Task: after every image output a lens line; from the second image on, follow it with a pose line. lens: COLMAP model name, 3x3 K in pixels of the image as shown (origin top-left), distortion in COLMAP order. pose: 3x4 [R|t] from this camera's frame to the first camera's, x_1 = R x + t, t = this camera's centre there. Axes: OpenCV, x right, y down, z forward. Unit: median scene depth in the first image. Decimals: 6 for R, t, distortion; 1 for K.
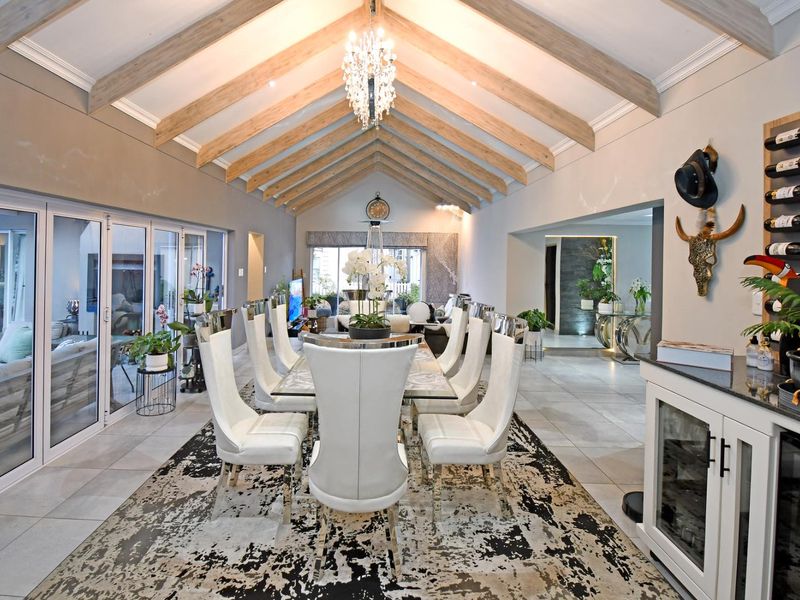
lens RADIAL K [[499.3, 0, 493.8], [0, 499.3, 271.5], [0, 0, 1]] dist [-0.003584, -0.001385]
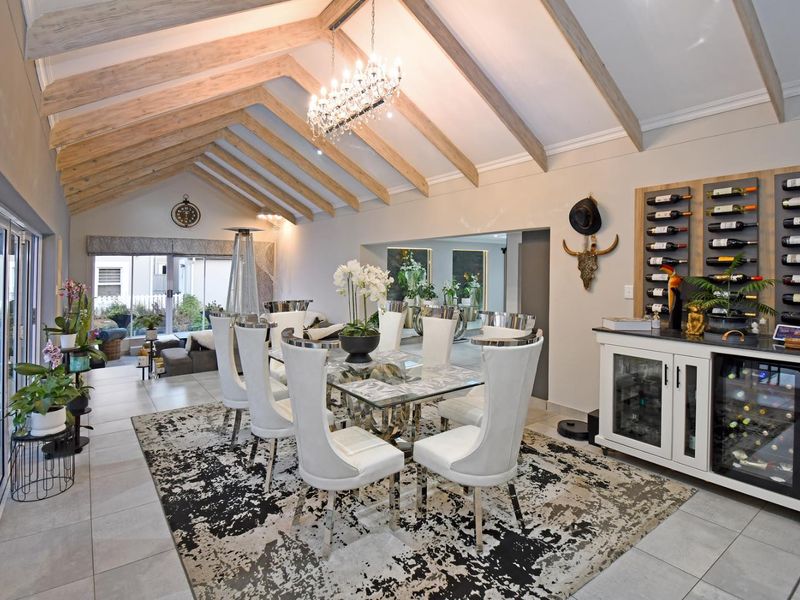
lens RADIAL K [[431.6, 0, 415.4], [0, 431.6, 277.2], [0, 0, 1]] dist [0.026581, -0.033363]
pose [[0.774563, -0.029088, 0.631828, -0.924064], [0.023830, 0.999575, 0.016805, -0.028753], [-0.632048, 0.002040, 0.774927, 0.276243]]
